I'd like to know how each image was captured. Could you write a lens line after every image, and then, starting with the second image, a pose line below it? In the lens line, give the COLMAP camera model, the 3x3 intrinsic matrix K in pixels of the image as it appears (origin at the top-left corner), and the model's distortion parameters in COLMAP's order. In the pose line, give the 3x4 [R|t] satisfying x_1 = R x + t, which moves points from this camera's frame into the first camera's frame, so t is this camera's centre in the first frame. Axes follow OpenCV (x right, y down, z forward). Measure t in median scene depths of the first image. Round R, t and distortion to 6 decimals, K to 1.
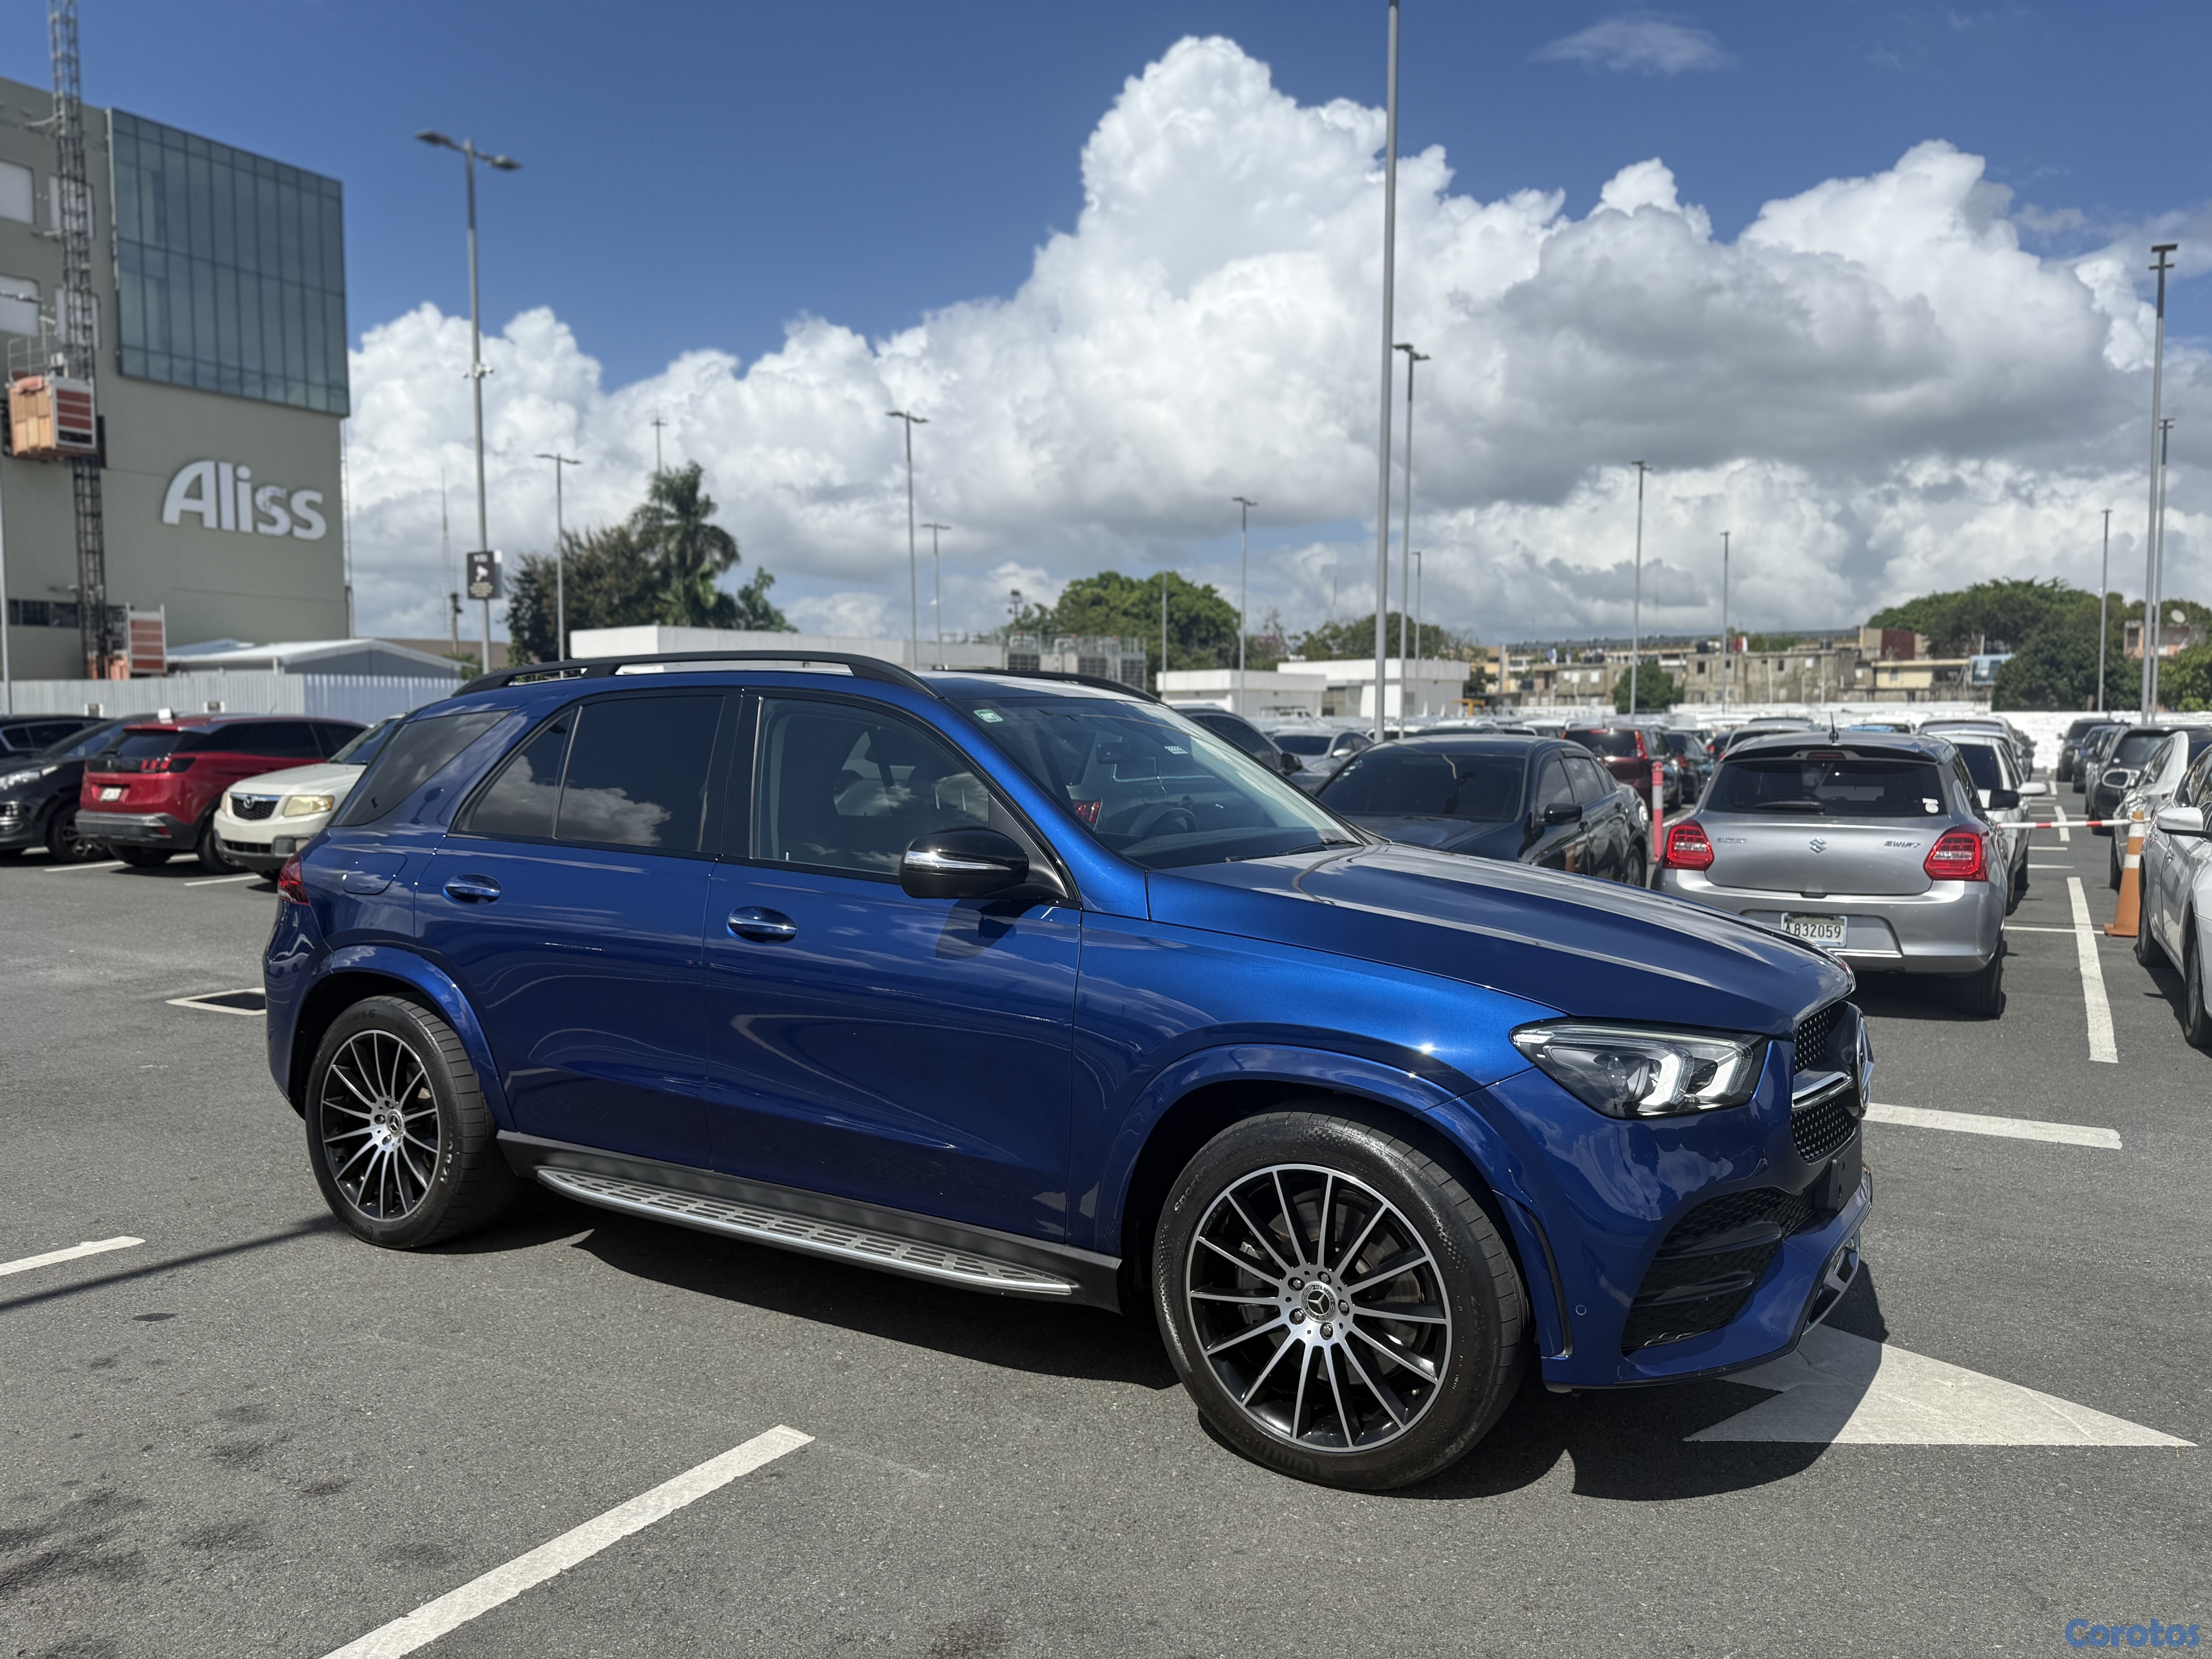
lens RADIAL K [[1566.7, 0, 1102.0], [0, 1566.7, 847.9], [0, 0, 1]] dist [0.024048, -0.023829]
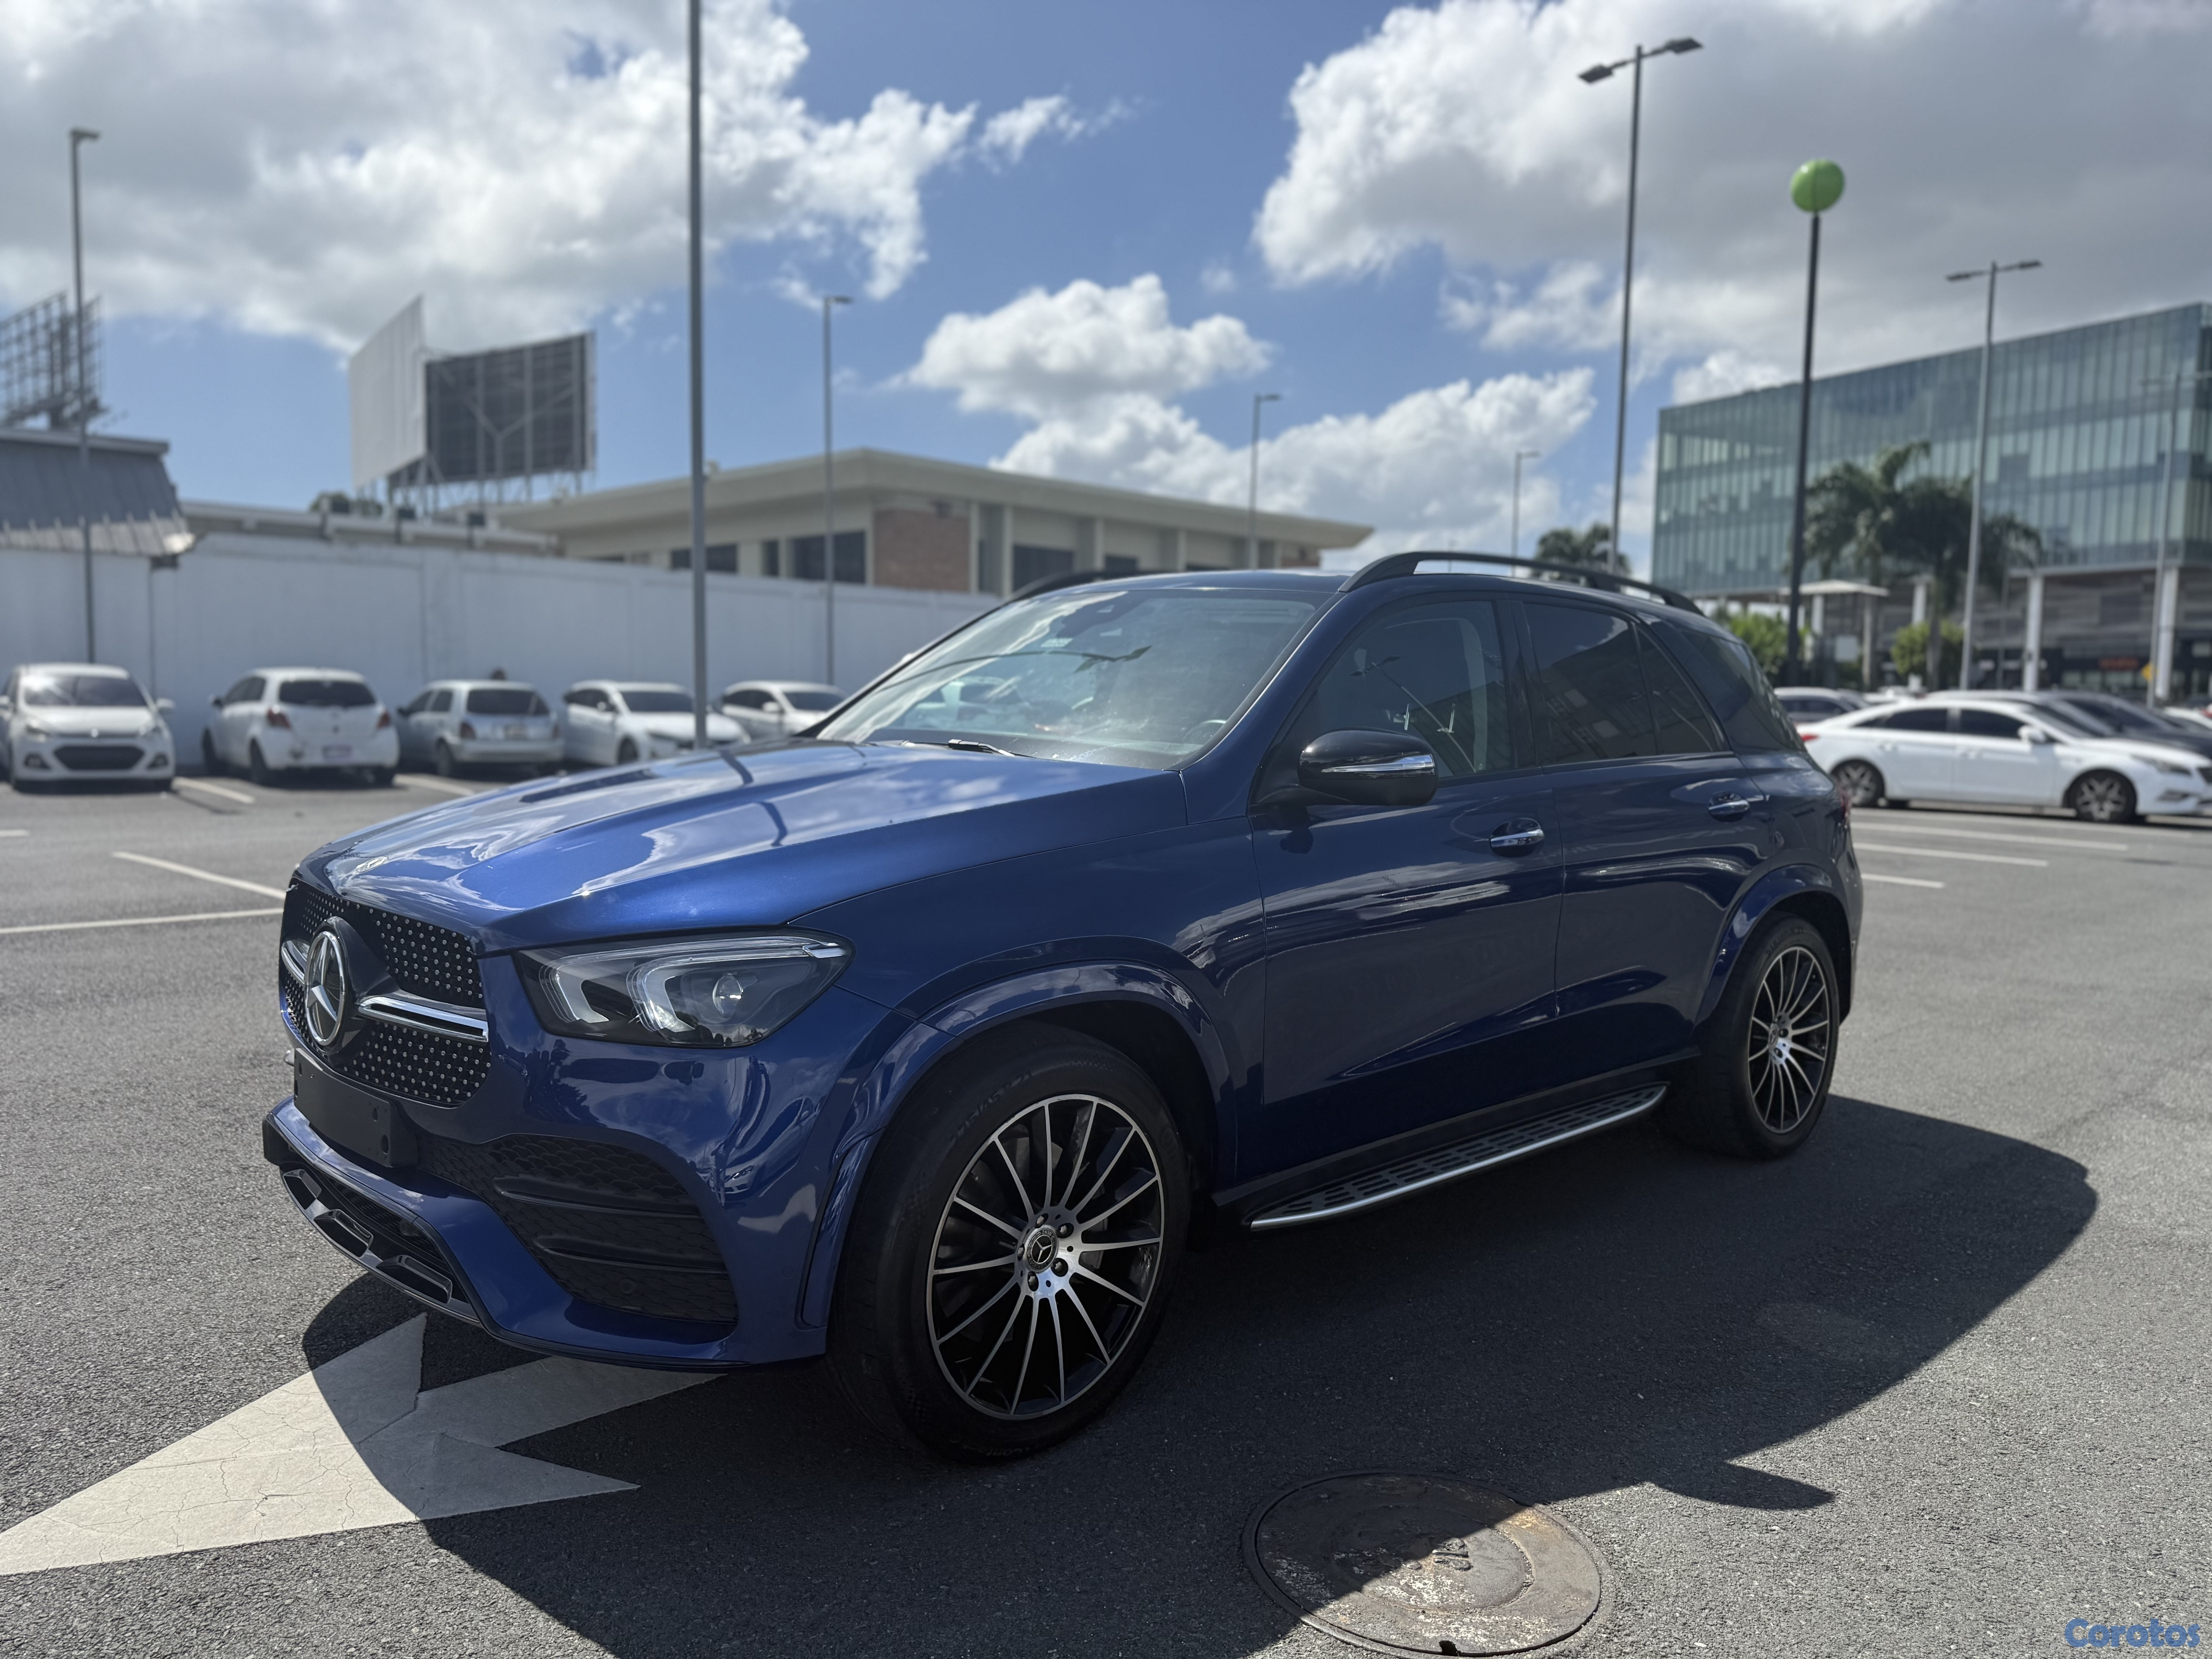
lens RADIAL K [[1566.7, 0, 1107.7], [0, 1566.7, 860.8], [0, 0, 1]] dist [0.024048, -0.023829]
pose [[-0.270763, 0.095360, -0.957911, 0.062891], [-0.088400, 0.988414, 0.123383, -0.003644], [0.958578, 0.118087, -0.259196, 0.087555]]
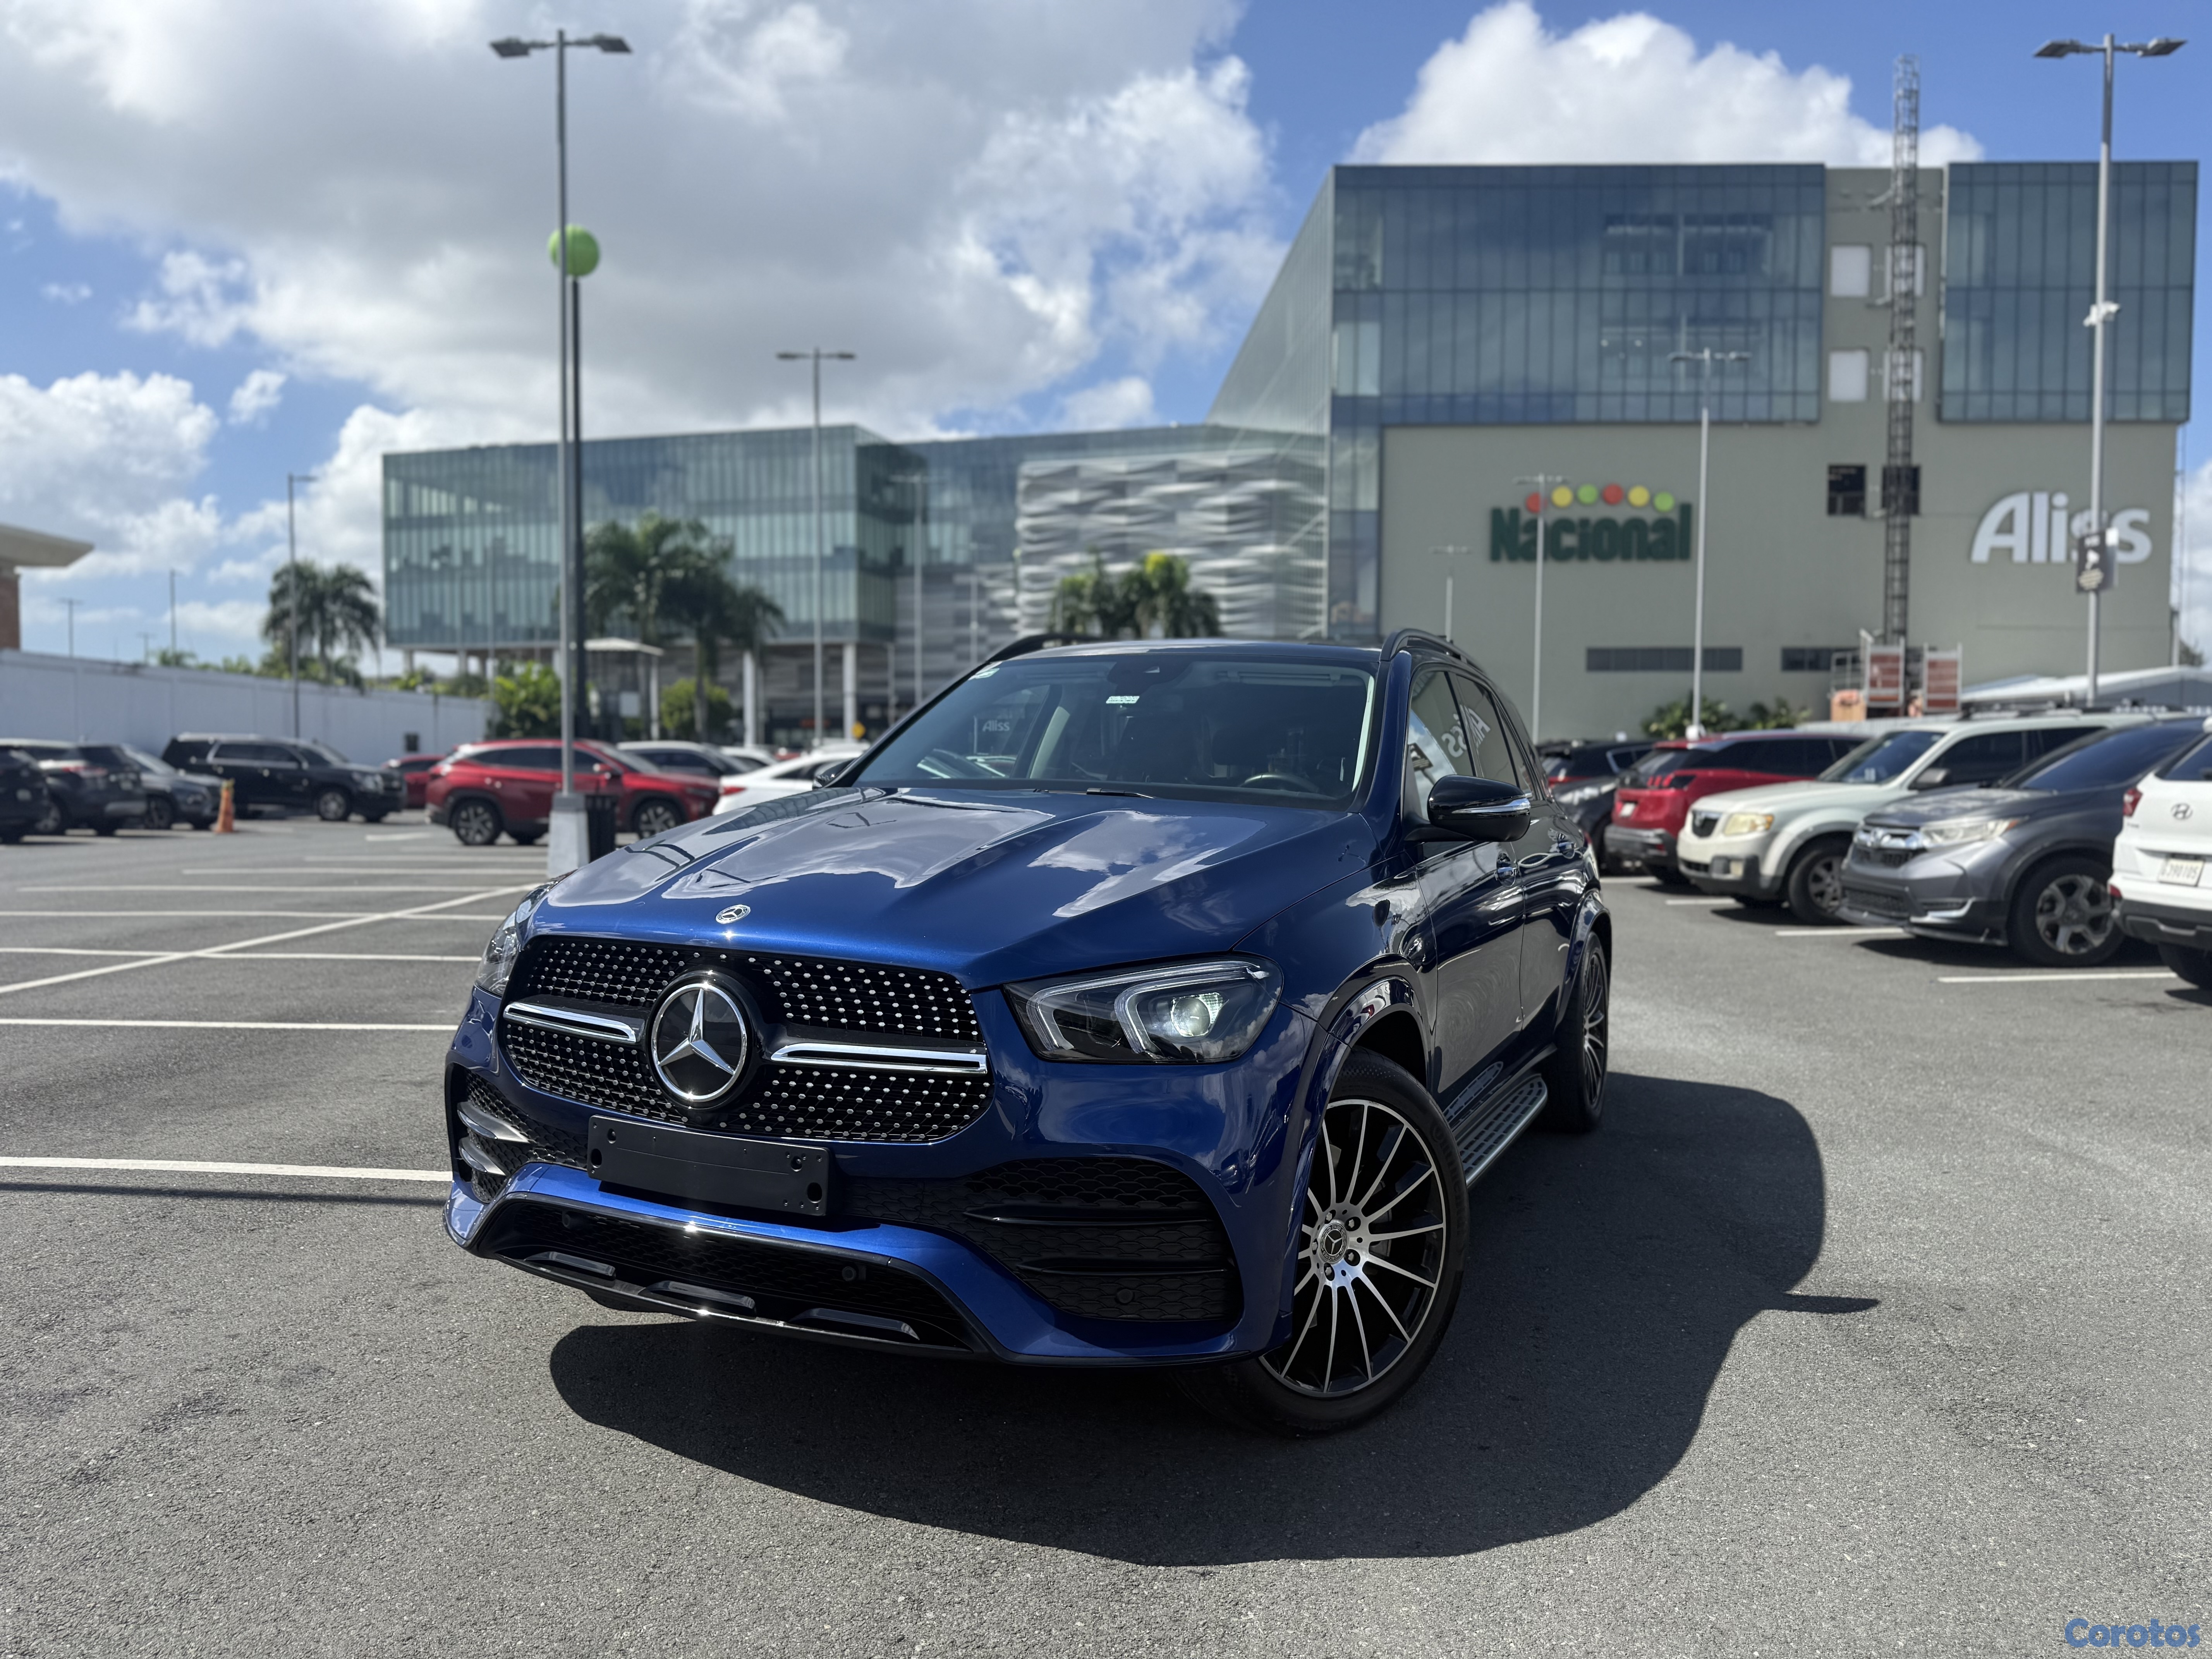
lens RADIAL K [[1566.7, 0, 1104.8], [0, 1566.7, 842.4], [0, 0, 1]] dist [0.024048, -0.023829]
pose [[0.480394, 0.044793, -0.875908, 0.026147], [-0.072765, 0.997287, 0.011092, 0.000140], [0.874029, 0.058407, 0.482351, 0.051530]]
